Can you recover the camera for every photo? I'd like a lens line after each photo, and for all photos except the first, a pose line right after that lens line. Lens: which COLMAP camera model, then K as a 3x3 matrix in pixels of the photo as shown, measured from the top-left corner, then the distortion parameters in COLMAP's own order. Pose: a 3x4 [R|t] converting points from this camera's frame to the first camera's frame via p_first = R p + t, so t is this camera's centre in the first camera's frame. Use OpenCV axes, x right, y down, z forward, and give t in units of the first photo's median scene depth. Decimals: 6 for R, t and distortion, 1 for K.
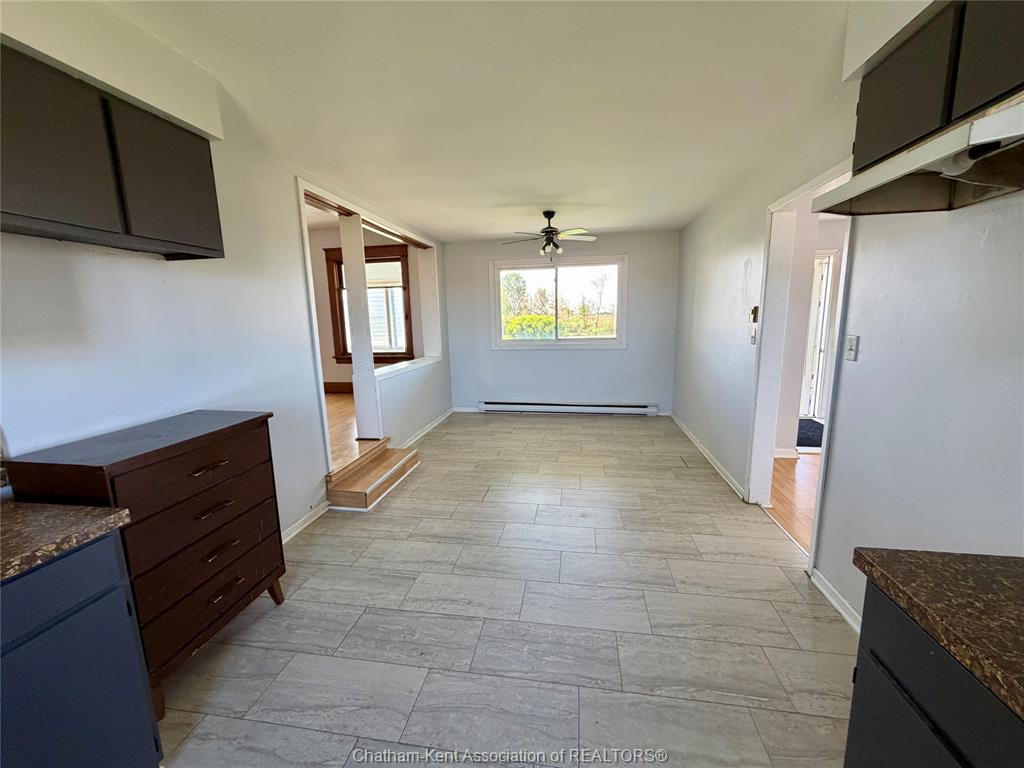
lens RADIAL K [[406.1, 0, 512.0], [0, 406.1, 384.0], [0, 0, 1]] dist [-0.001883, -0.000146]
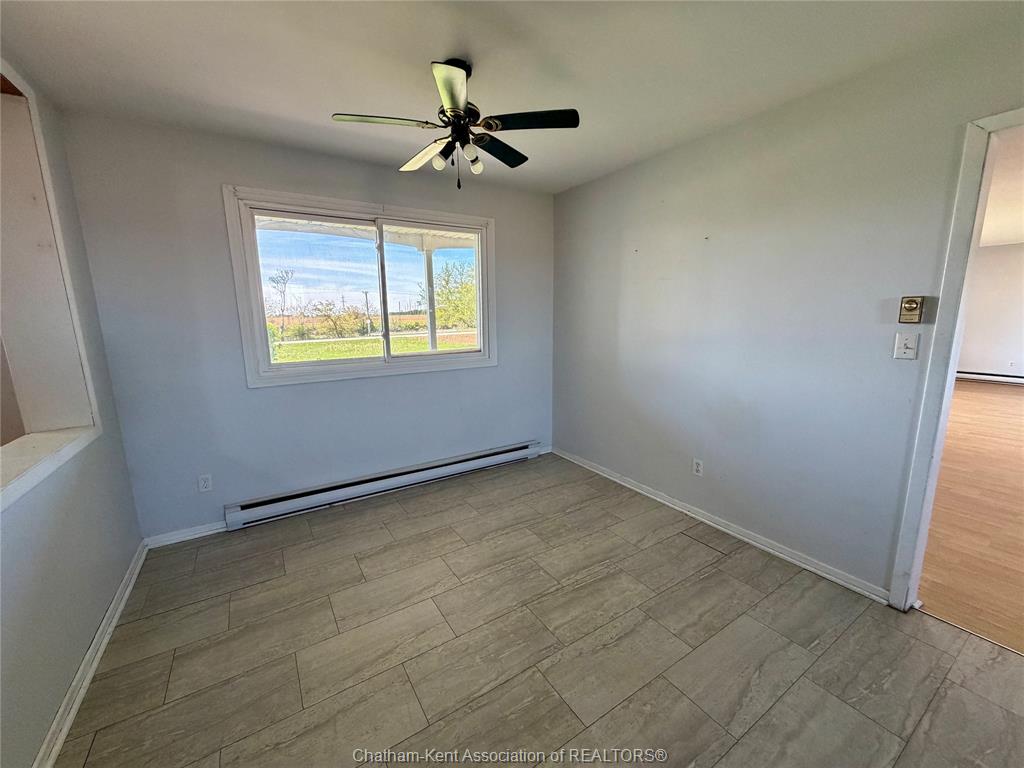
lens RADIAL K [[406.1, 0, 512.0], [0, 406.1, 384.0], [0, 0, 1]] dist [-0.001883, -0.000146]
pose [[0.745288, -0.100337, 0.659149, -0.145687], [0.104952, 0.993942, 0.032632, -0.081925], [-0.658430, 0.044858, 0.751304, 0.535266]]
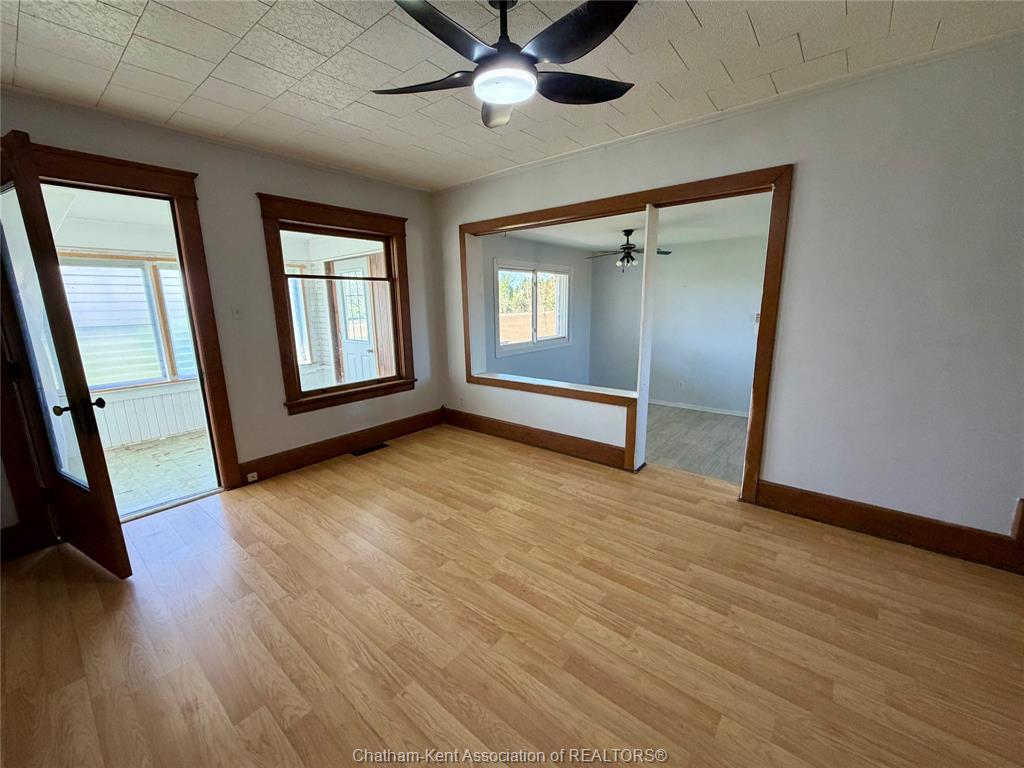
lens RADIAL K [[406.1, 0, 512.0], [0, 406.1, 384.0], [0, 0, 1]] dist [-0.001883, -0.000146]
pose [[0.502840, -0.158710, 0.849684, -0.916750], [0.144097, 0.984635, 0.098642, -0.127404], [-0.852284, 0.072836, 0.517984, 0.582426]]
